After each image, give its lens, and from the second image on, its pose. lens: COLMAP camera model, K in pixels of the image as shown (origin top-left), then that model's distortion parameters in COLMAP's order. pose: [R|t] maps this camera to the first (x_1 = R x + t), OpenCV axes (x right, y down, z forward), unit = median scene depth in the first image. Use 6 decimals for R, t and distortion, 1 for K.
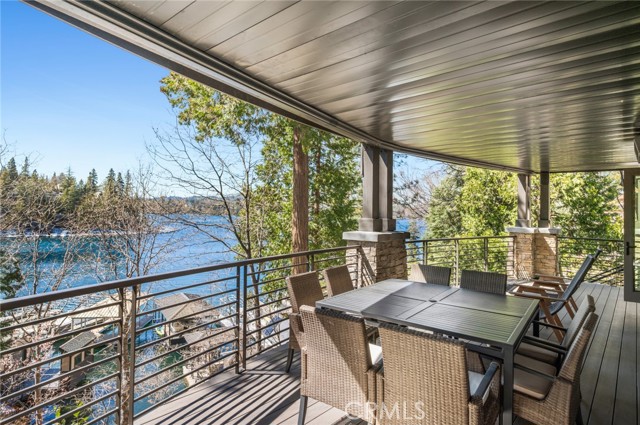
lens RADIAL K [[356.8, 0, 323.4], [0, 356.8, 207.4], [0, 0, 1]] dist [-0.005584, 0.002512]
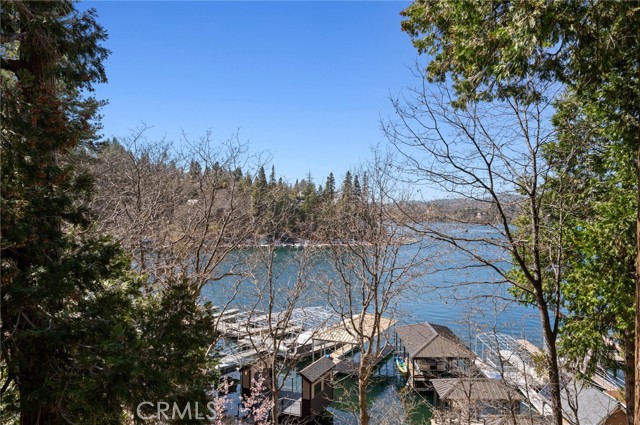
lens RADIAL K [[465.4, 0, 324.6], [0, 465.4, 212.7], [0, 0, 1]] dist [-0.014787, 0.001020]
pose [[0.831410, -0.018351, -0.555356, -0.067060], [0.017983, 0.999820, -0.006116, -0.000258], [0.555368, -0.004902, 0.831590, 0.133362]]
